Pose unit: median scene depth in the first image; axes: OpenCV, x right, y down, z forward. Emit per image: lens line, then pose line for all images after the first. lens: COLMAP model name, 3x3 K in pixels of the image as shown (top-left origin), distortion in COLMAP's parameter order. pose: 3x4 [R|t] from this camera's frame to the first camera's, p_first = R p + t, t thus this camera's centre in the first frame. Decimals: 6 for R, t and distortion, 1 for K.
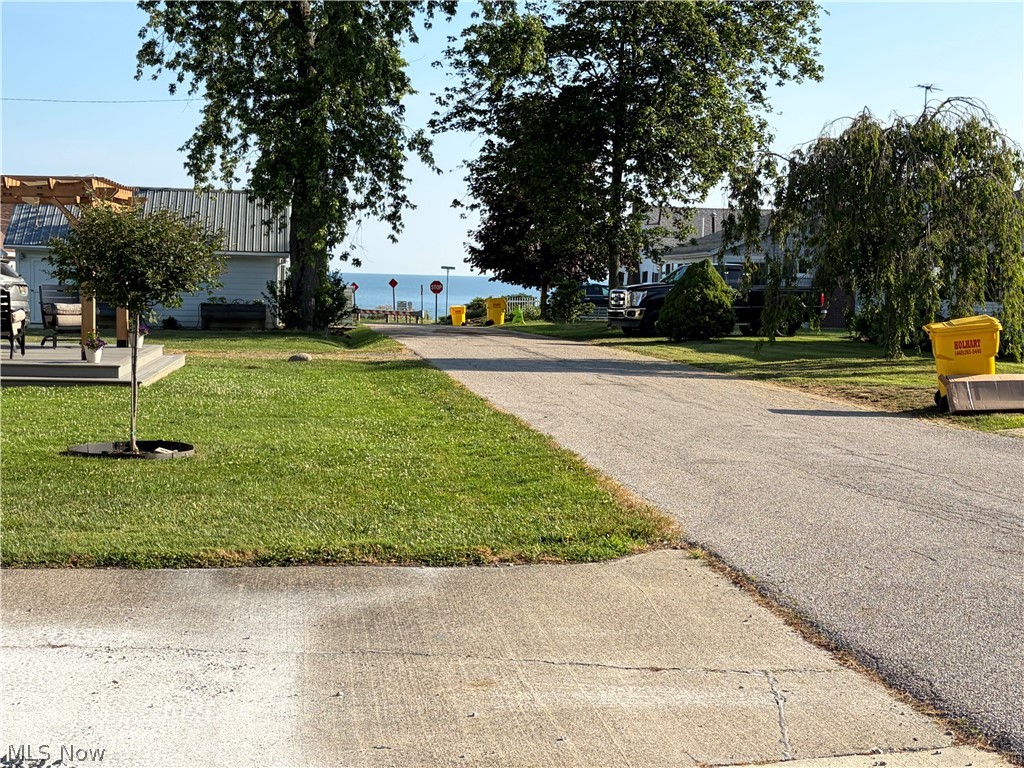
lens RADIAL K [[1450.6, 0, 511.5], [0, 1450.6, 384.7], [0, 0, 1]] dist [0.013578, 0.000000]
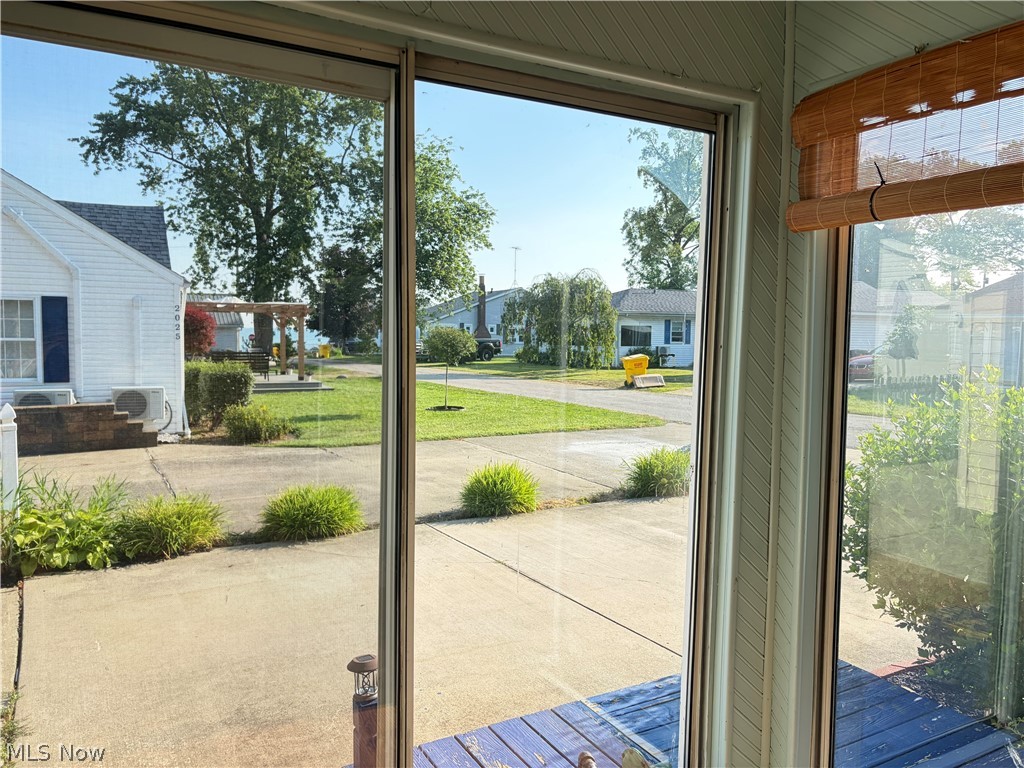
lens RADIAL K [[780.1, 0, 515.7], [0, 780.1, 384.4], [0, 0, 1]] dist [0.006778, 0.019565]
pose [[0.923698, -0.036458, 0.381383, -0.355728], [0.035854, 0.999319, 0.008692, -0.007017], [-0.381441, 0.005645, 0.924376, -0.246558]]
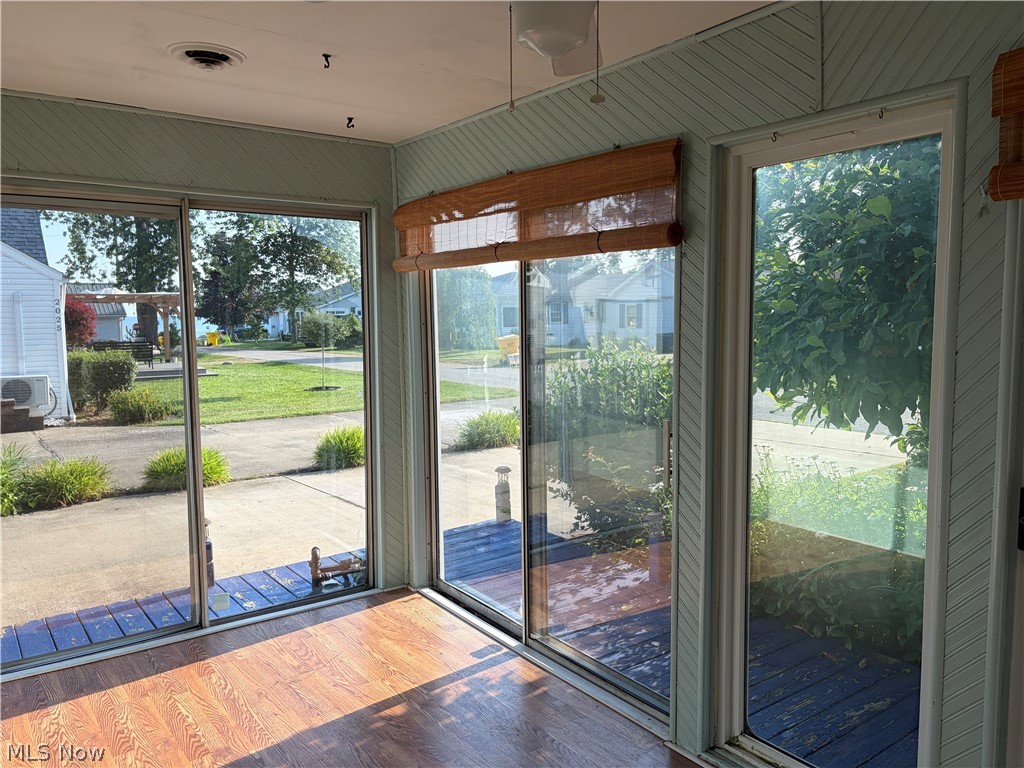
lens RADIAL K [[780.1, 0, 509.1], [0, 780.1, 382.4], [0, 0, 1]] dist [0.006778, 0.019565]
pose [[0.871501, -0.074502, 0.484701, -0.358095], [0.065325, 0.997221, 0.035825, -0.002804], [-0.486023, 0.000441, 0.873946, -0.329062]]
